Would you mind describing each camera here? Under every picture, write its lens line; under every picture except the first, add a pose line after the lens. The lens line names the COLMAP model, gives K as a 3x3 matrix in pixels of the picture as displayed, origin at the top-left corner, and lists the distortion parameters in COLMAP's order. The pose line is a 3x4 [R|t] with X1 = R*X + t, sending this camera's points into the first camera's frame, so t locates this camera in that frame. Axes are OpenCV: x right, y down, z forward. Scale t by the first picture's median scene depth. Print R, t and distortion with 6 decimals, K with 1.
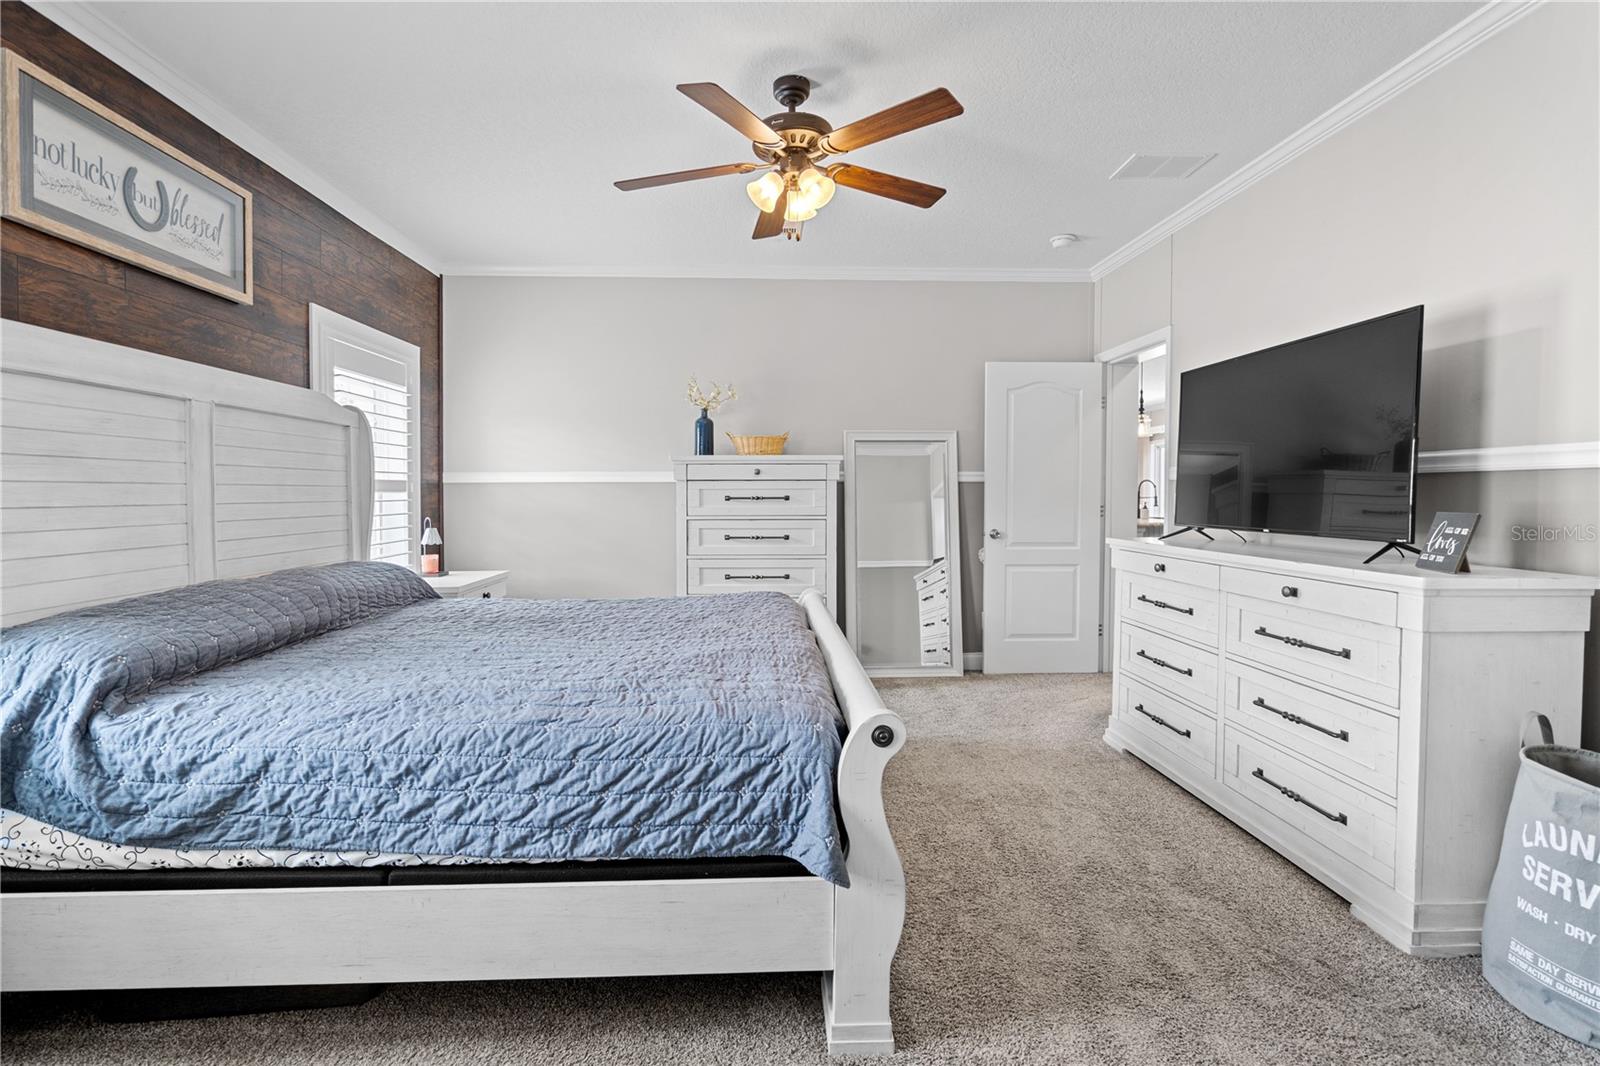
lens RADIAL K [[728.1, 0, 789.8], [0, 728.1, 513.2], [0, 0, 1]] dist [-0.001390, 0.000109]
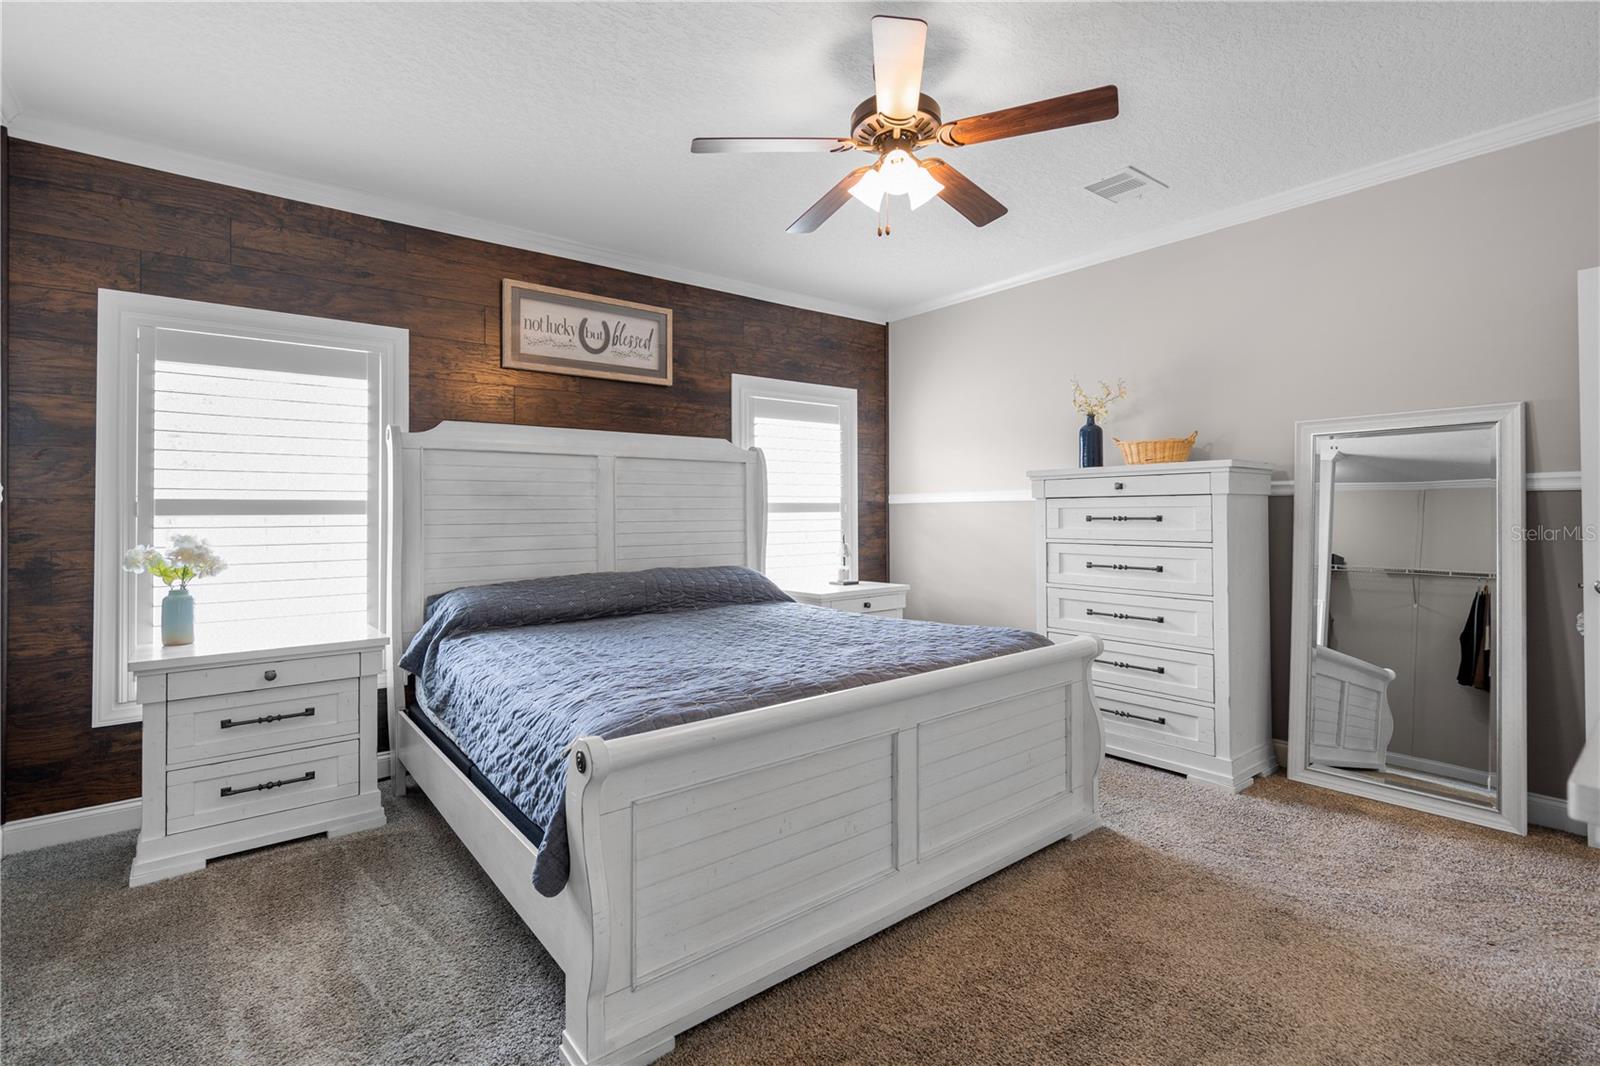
lens RADIAL K [[736.8, 0, 794.2], [0, 736.8, 496.5], [0, 0, 1]] dist [-0.001313, -0.000355]
pose [[0.598091, -0.019313, -0.801195, 0.505474], [-0.016522, 0.999200, -0.036420, -0.011715], [0.801258, 0.035020, 0.597294, 0.277023]]
